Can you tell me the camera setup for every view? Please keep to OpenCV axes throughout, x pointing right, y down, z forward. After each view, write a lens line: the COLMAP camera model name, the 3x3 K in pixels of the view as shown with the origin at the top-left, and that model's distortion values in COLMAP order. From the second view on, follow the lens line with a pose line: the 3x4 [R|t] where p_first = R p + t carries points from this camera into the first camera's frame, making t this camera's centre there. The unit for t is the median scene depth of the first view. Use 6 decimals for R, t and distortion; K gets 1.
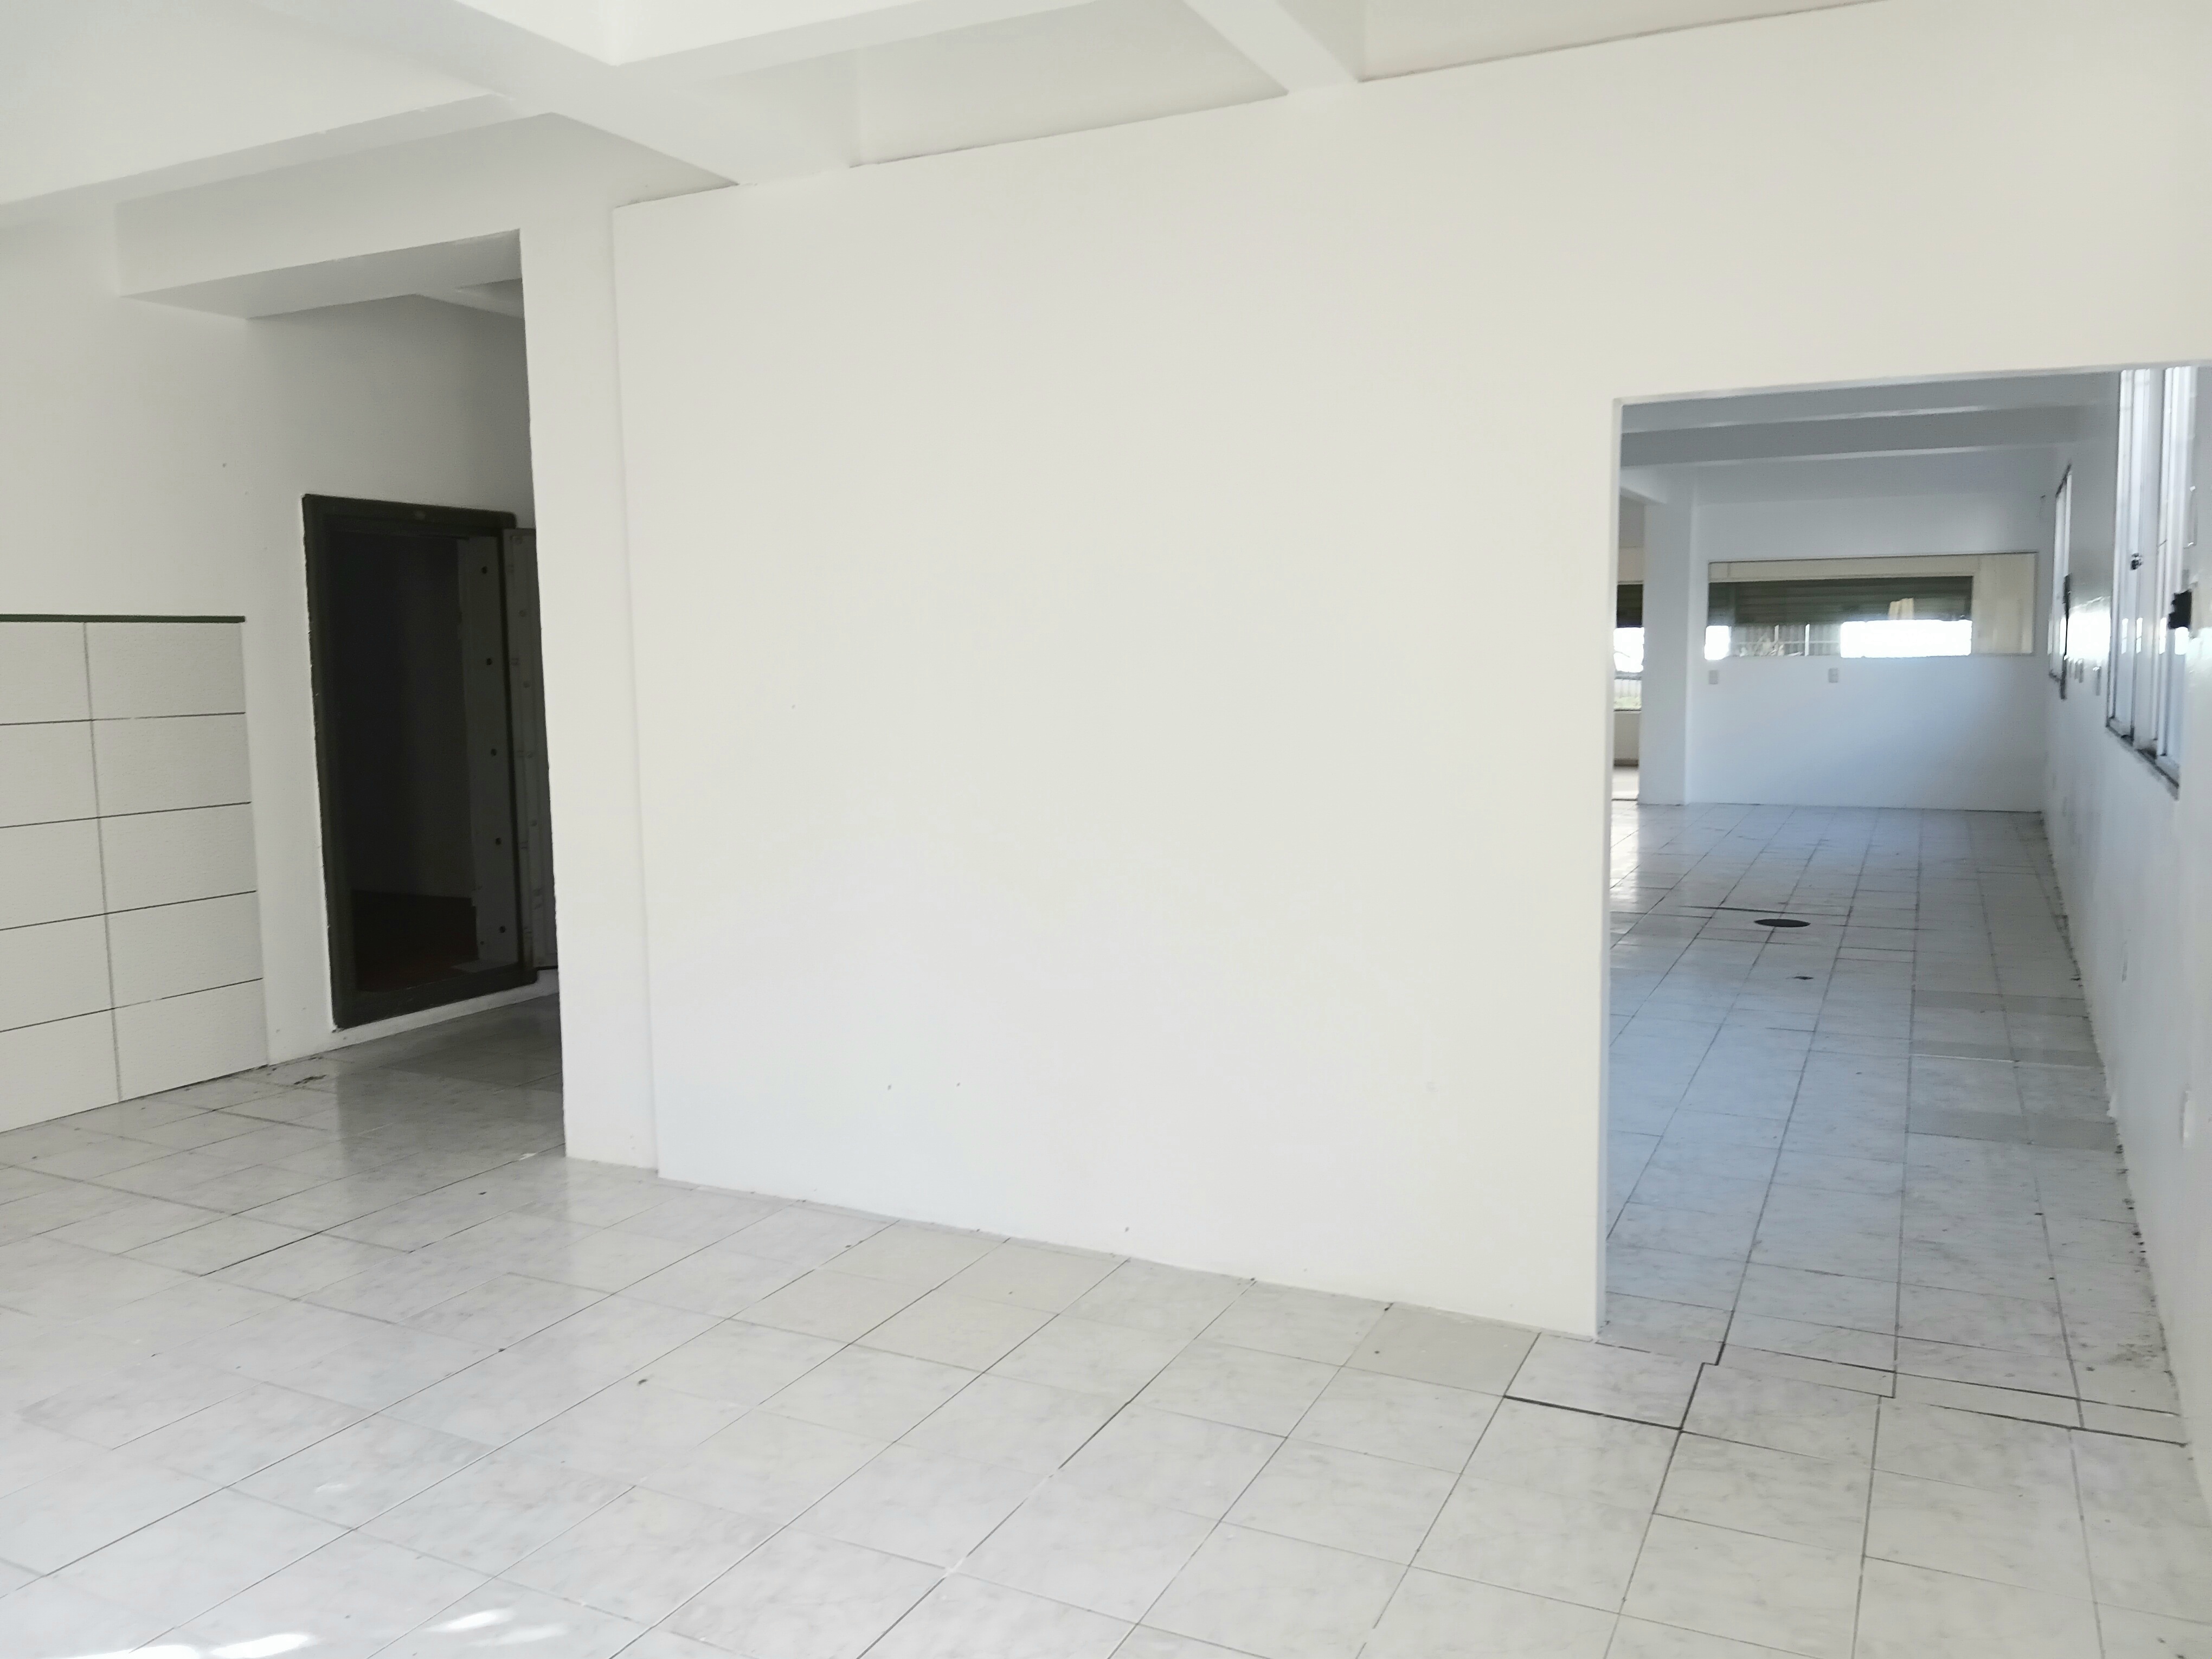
lens RADIAL K [[1687.1, 0, 1106.0], [0, 1687.1, 829.5], [0, 0, 1]] dist [0.046920, -0.132021]
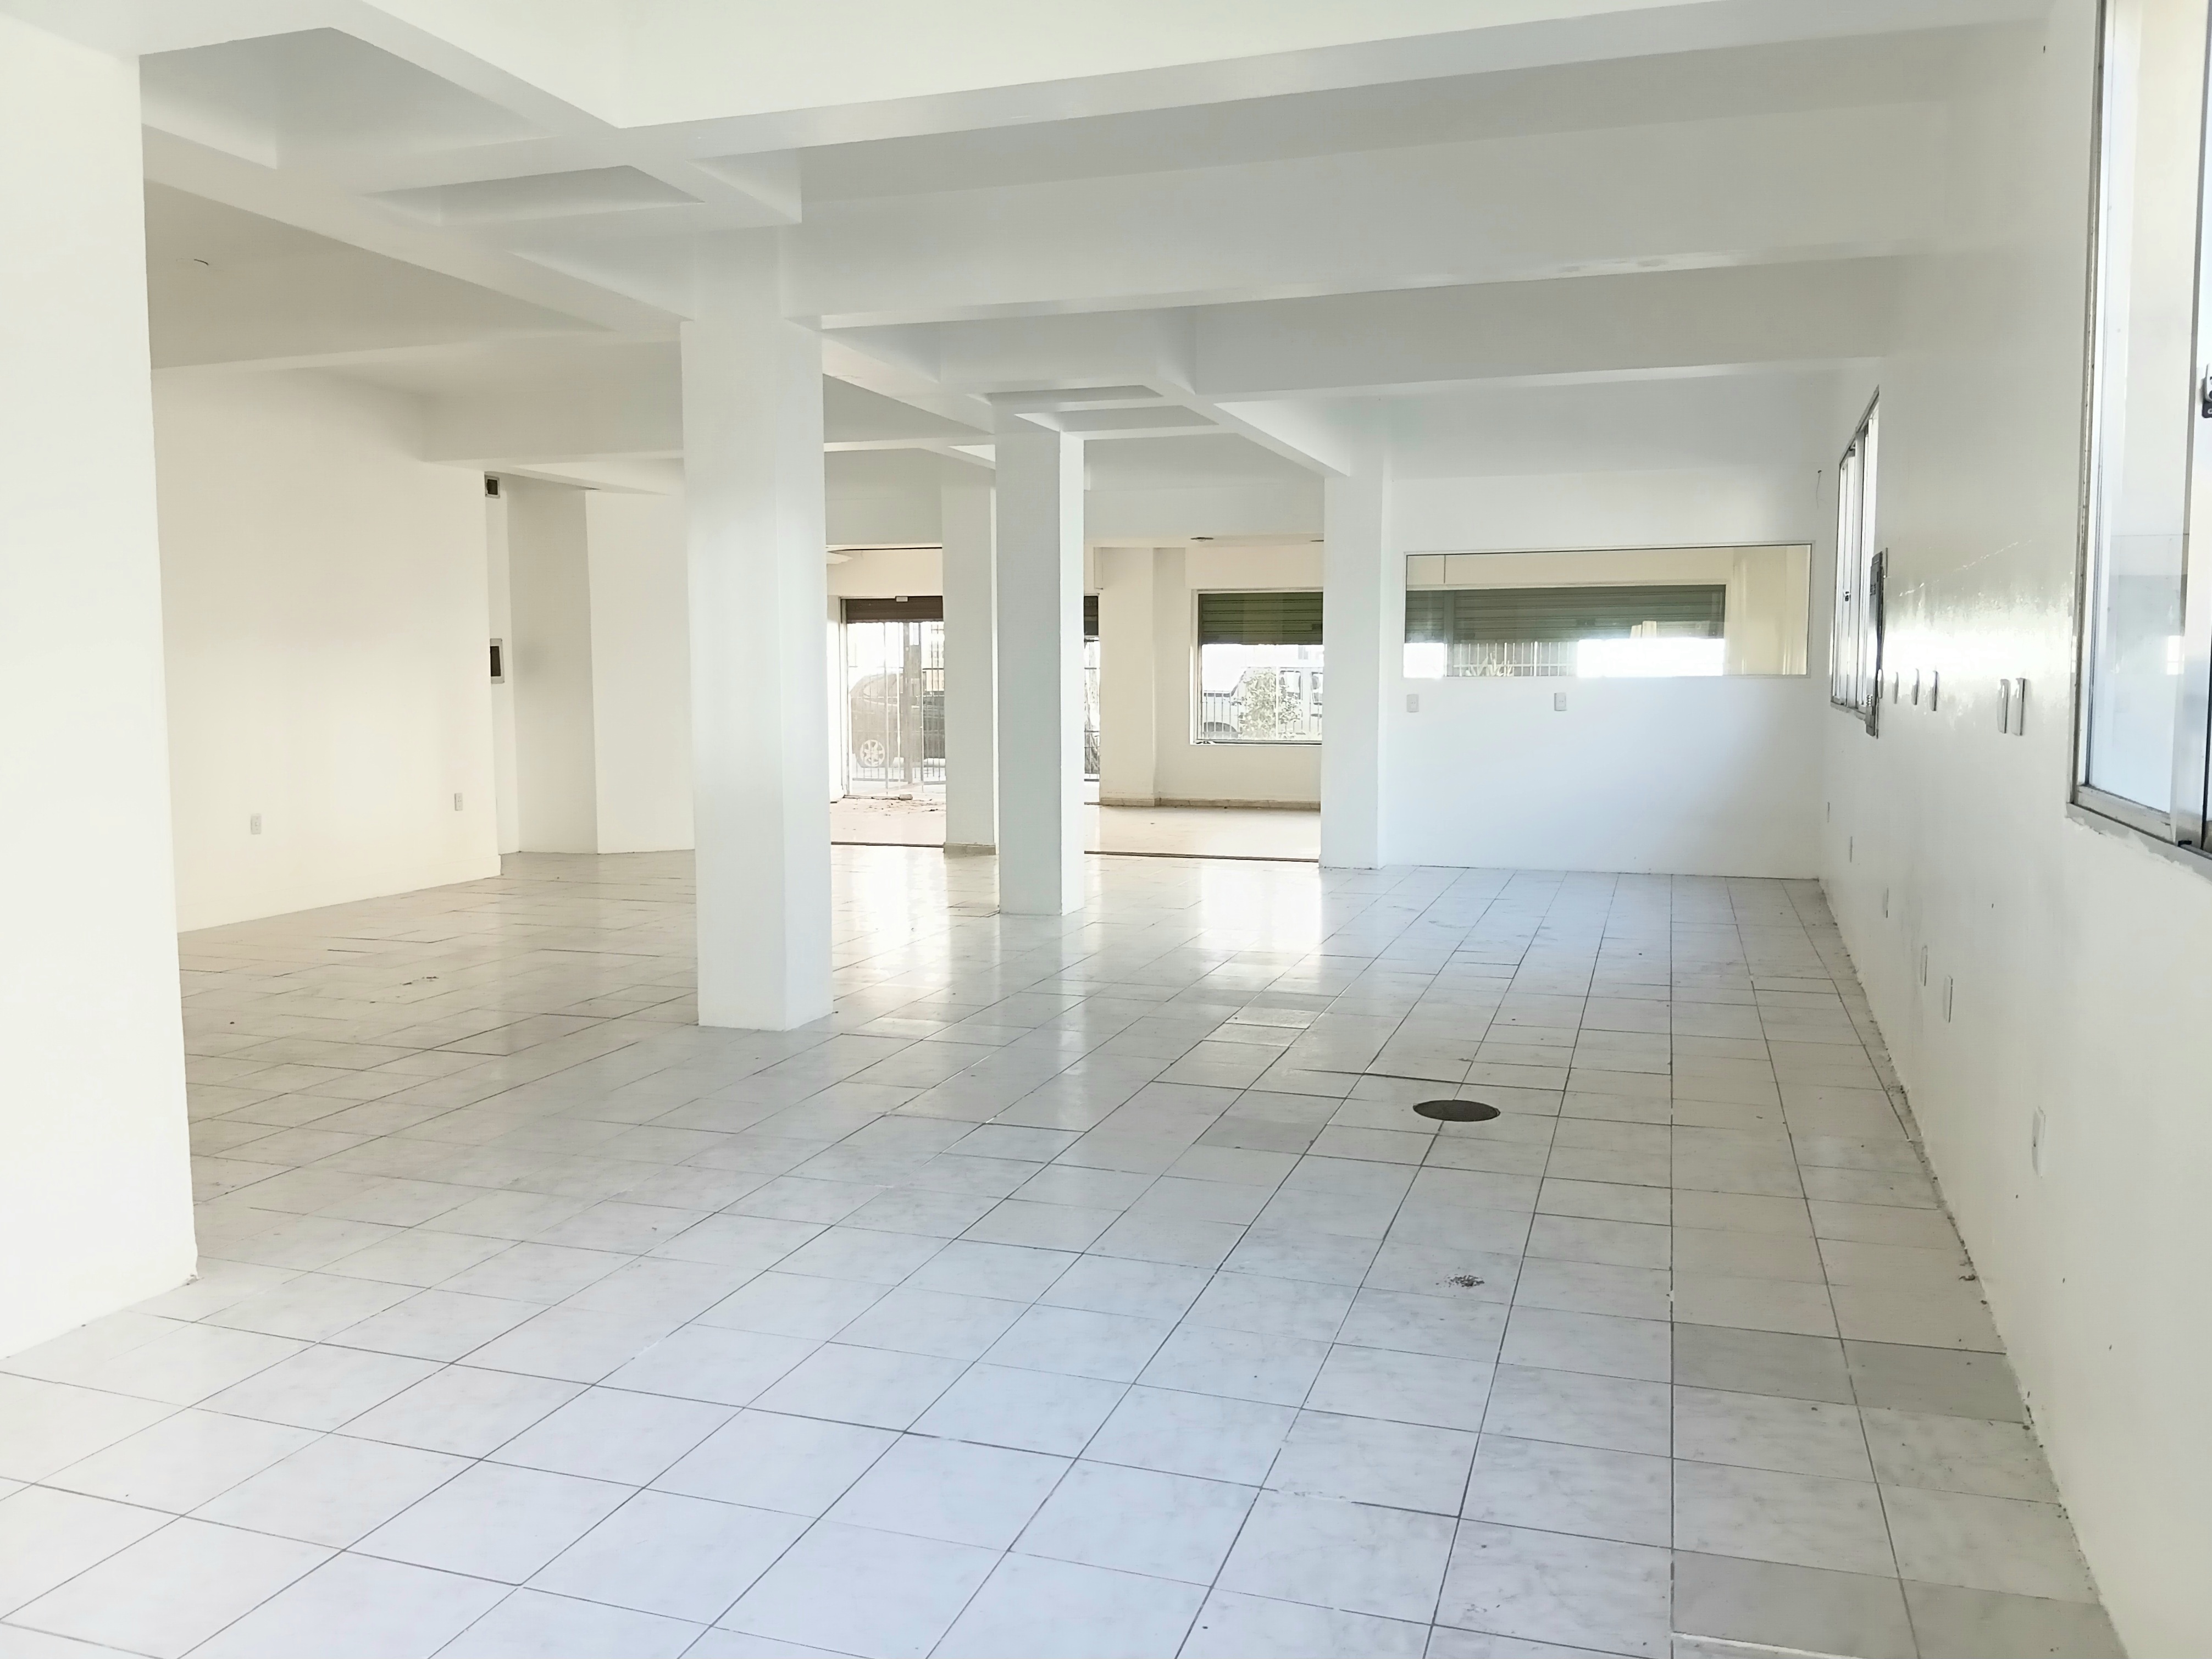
lens RADIAL K [[1687.0, 0, 1106.0], [0, 1687.0, 829.5], [0, 0, 1]] dist [0.046920, -0.132021]
pose [[0.991414, -0.000080, 0.130758, 0.130417], [0.001905, 0.999903, -0.013832, -0.023610], [-0.130744, 0.013963, 0.991318, 0.278167]]
